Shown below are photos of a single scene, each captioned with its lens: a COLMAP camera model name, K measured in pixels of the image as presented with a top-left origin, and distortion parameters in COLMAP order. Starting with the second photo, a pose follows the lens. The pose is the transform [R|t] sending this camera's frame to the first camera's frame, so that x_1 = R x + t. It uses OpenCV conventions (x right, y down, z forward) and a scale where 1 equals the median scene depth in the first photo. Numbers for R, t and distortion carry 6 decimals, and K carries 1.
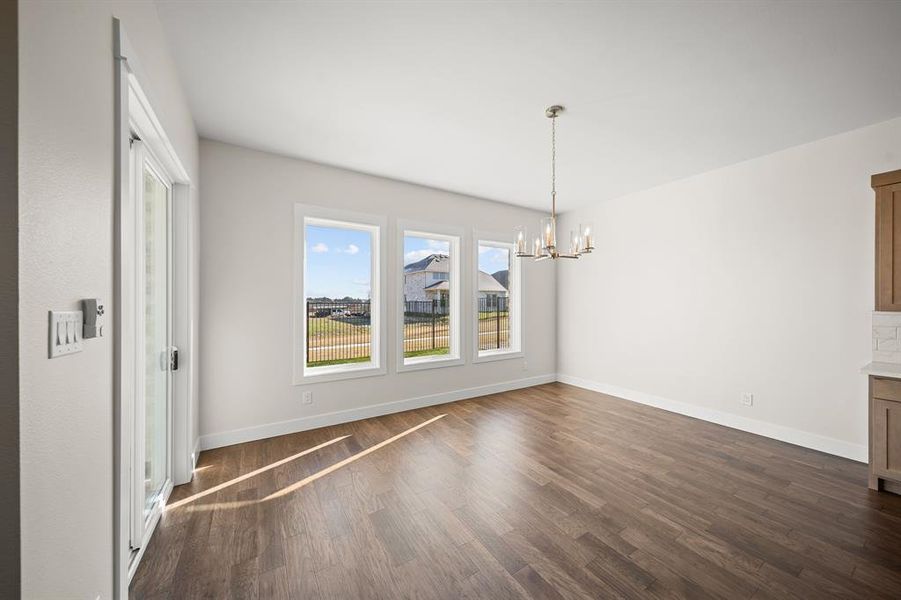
lens RADIAL K [[318.8, 0, 453.4], [0, 318.8, 301.1], [0, 0, 1]] dist [0.001037, -0.000483]
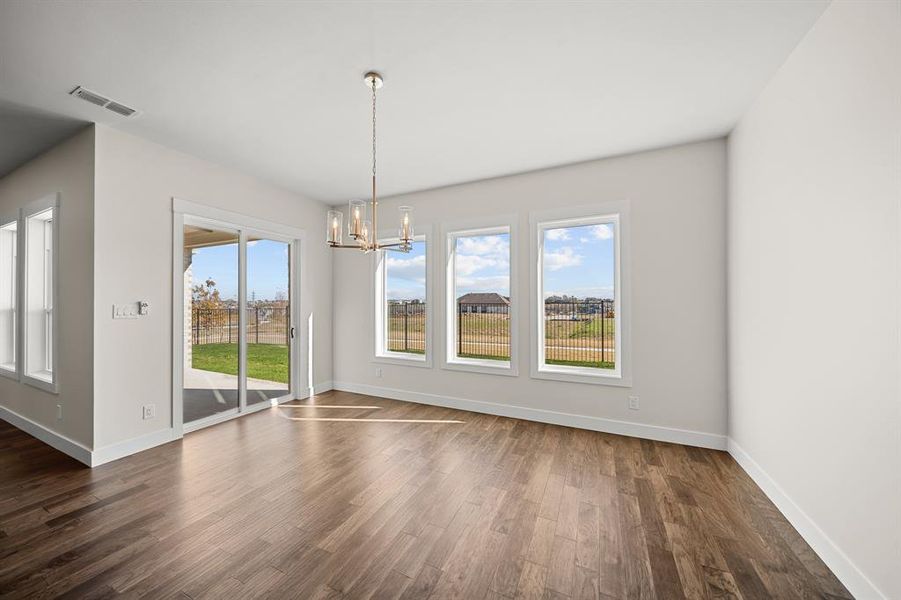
lens RADIAL K [[318.8, 0, 447.2], [0, 318.8, 301.3], [0, 0, 1]] dist [0.001037, -0.000483]
pose [[0.536479, -0.002081, -0.843911, 0.667360], [0.004115, 0.999992, 0.000151, -0.000620], [0.843904, -0.003554, 0.536483, 0.411674]]
